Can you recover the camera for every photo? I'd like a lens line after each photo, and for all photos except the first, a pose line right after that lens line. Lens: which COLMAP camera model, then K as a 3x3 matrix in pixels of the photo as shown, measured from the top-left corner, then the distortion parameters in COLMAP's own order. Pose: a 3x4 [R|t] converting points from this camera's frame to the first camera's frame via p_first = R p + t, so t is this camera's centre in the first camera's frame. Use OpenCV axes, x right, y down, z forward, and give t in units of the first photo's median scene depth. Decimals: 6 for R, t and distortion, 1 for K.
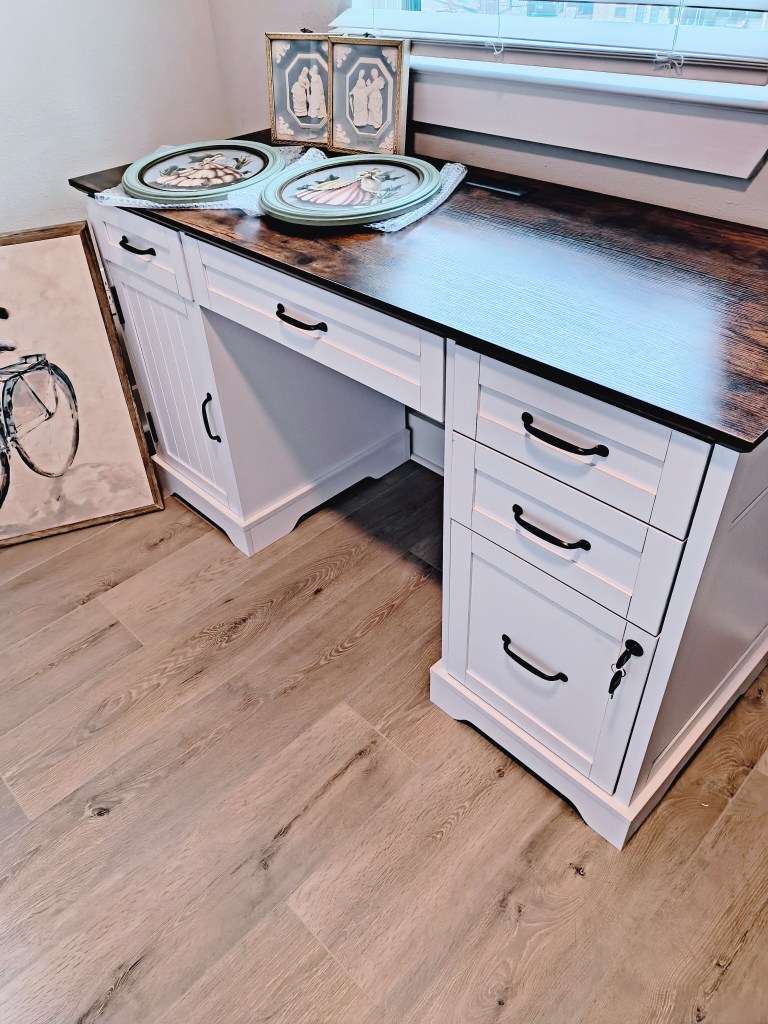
lens RADIAL K [[739.5, 0, 384.0], [0, 739.5, 512.0], [0, 0, 1]] dist [0.049638, -0.063441]
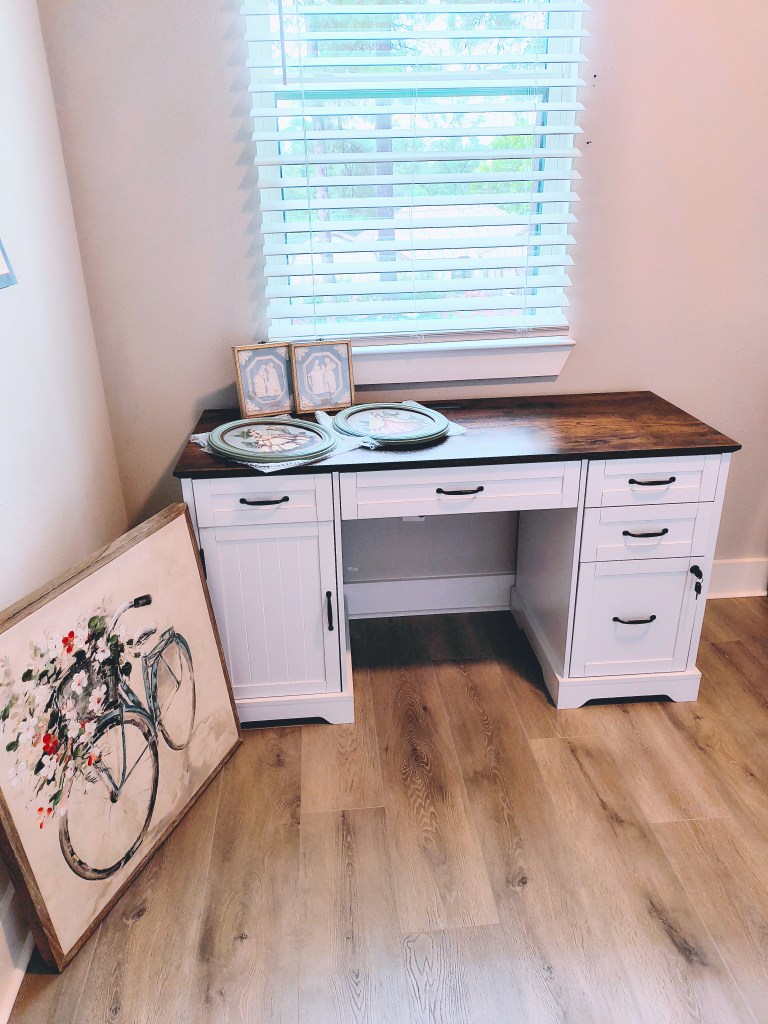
lens RADIAL K [[739.5, 0, 384.0], [0, 739.5, 512.0], [0, 0, 1]] dist [0.049638, -0.063441]
pose [[0.633693, -0.277134, 0.722239, -1.113846], [0.482276, 0.871513, -0.088737, -0.128413], [-0.604849, 0.404551, 0.685927, 0.017700]]
